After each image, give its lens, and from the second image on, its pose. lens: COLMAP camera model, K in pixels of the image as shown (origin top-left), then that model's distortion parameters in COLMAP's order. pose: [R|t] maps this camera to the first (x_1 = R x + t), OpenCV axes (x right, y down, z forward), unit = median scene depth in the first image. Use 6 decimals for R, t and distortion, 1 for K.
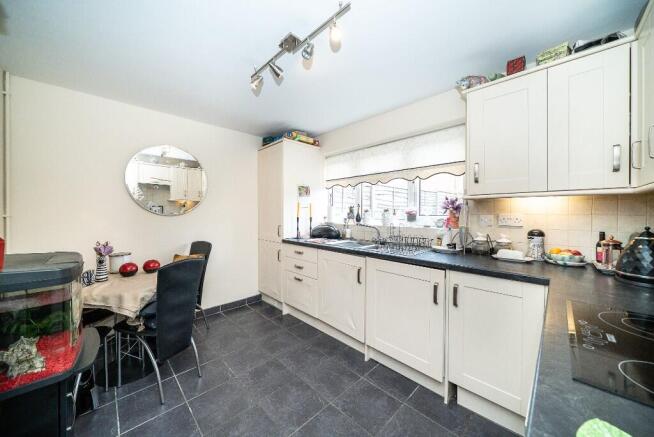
lens RADIAL K [[229.4, 0, 327.0], [0, 229.4, 218.5], [0, 0, 1]] dist [0.000015, -0.000001]
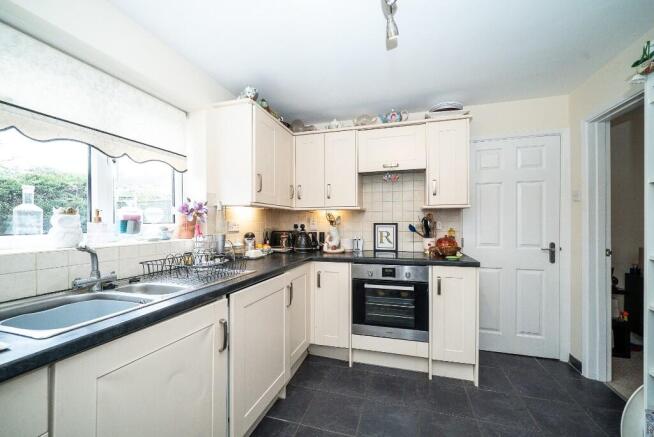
lens RADIAL K [[264.4, 0, 327.0], [0, 264.4, 218.5], [0, 0, 1]] dist [0.000285, 0.000012]
pose [[-0.494823, 0.005863, 0.868974, -0.527685], [0.015288, 0.999881, 0.001960, -0.020559], [-0.868859, 0.014254, -0.494854, 1.110815]]
